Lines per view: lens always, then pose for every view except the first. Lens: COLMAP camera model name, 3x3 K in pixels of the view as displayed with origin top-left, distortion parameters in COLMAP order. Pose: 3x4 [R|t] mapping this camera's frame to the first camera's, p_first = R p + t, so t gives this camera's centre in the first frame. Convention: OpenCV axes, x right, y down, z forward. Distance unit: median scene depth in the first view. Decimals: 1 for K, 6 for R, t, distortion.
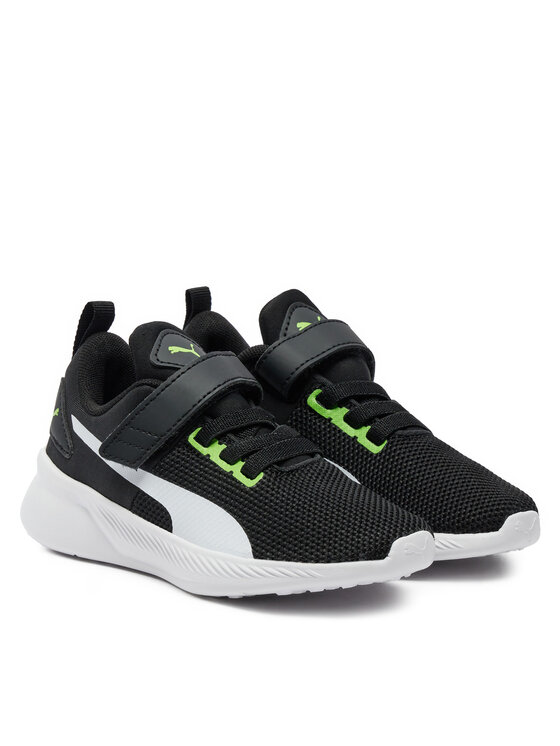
lens RADIAL K [[2194.9, 0, 280.0], [0, 2194.9, 373.0], [0, 0, 1]] dist [-0.951016, 0.050718]
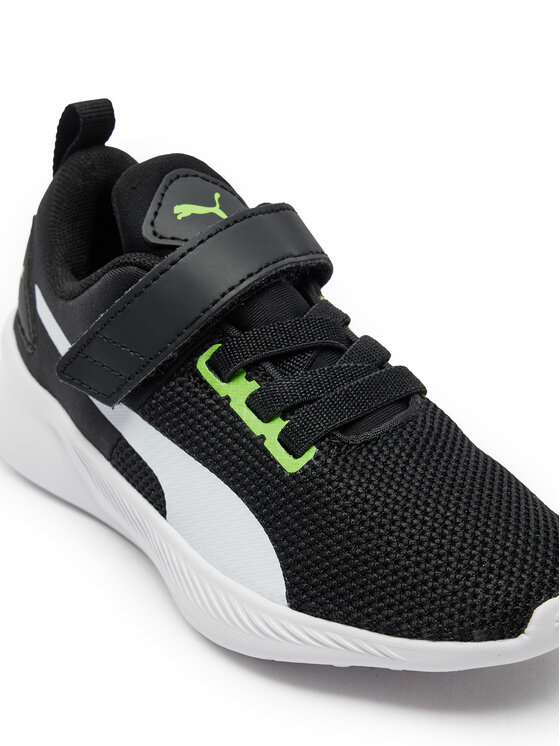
lens RADIAL K [[1393.4, 0, 280.0], [0, 1393.4, 373.0], [0, 0, 1]] dist [-0.372769, 0.139283]
pose [[0.993224, 0.044352, -0.107423, 0.020826], [-0.013304, 0.961631, 0.274023, -0.070793], [0.115455, -0.270737, 0.955705, 0.645849]]
